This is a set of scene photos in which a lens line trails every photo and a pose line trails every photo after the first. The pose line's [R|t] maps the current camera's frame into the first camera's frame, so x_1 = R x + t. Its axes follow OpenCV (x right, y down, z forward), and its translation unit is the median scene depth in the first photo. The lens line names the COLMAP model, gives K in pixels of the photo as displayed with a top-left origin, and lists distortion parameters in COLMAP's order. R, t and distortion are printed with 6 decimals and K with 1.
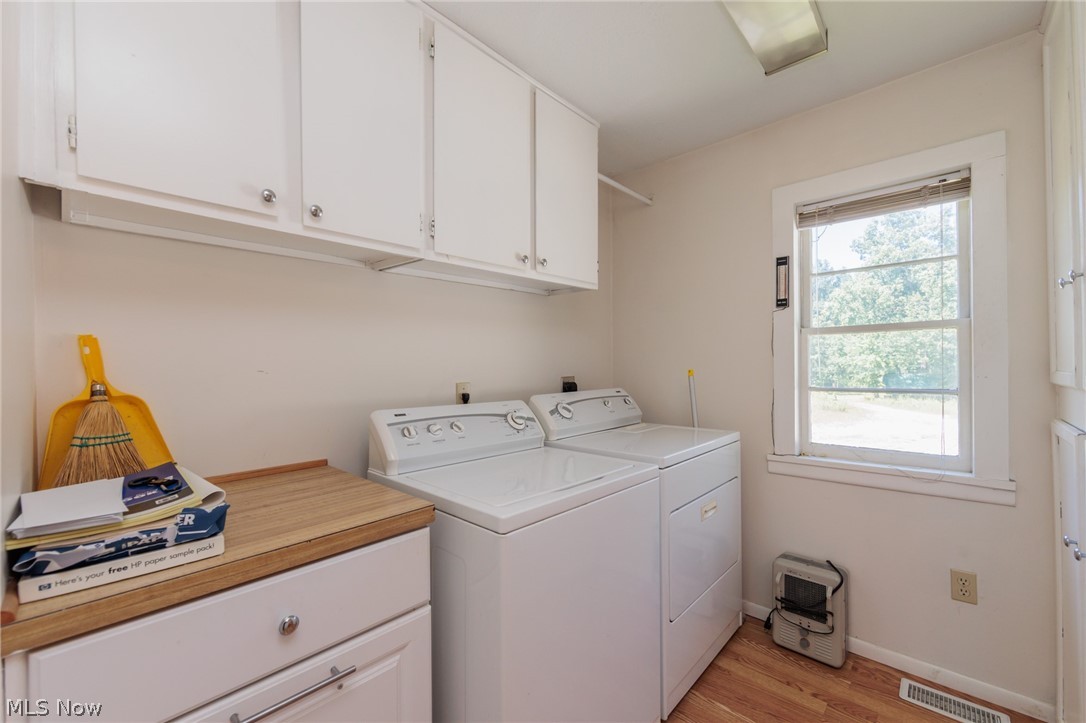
lens RADIAL K [[427.6, 0, 565.8], [0, 427.6, 365.8], [0, 0, 1]] dist [-0.003736, -0.000009]
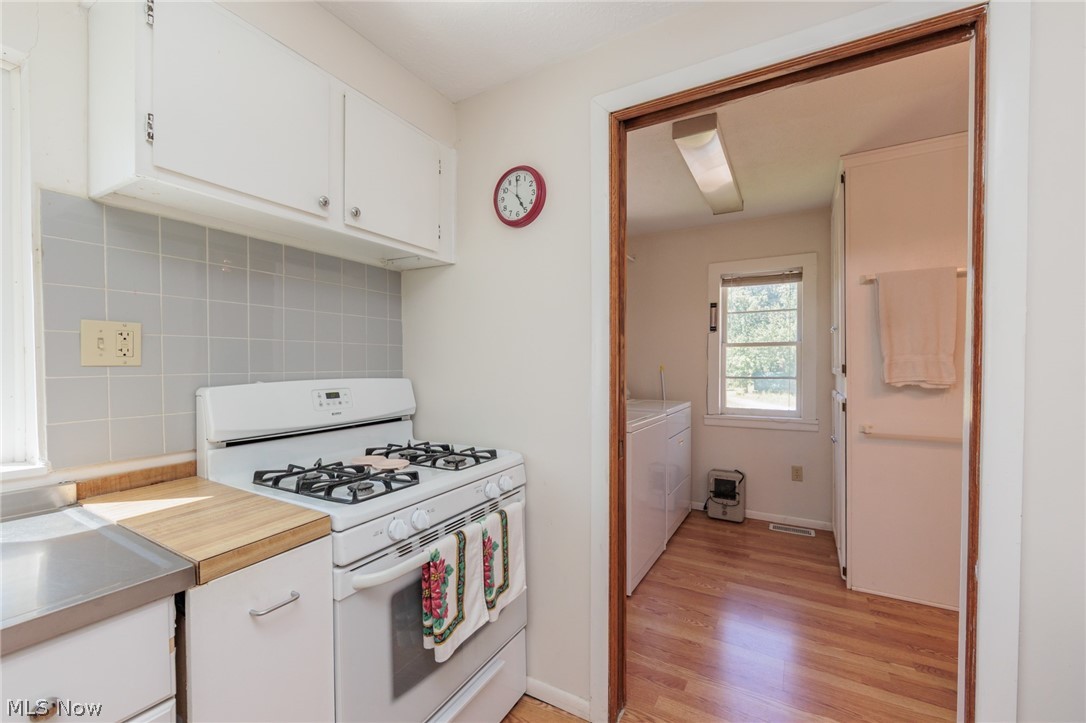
lens RADIAL K [[427.6, 0, 565.6], [0, 427.6, 370.8], [0, 0, 1]] dist [-0.003736, -0.000009]
pose [[0.973624, 0.002494, 0.228143, -0.521314], [-0.006140, 0.999865, 0.015274, 0.003803], [-0.228074, -0.016272, 0.973508, -0.621993]]
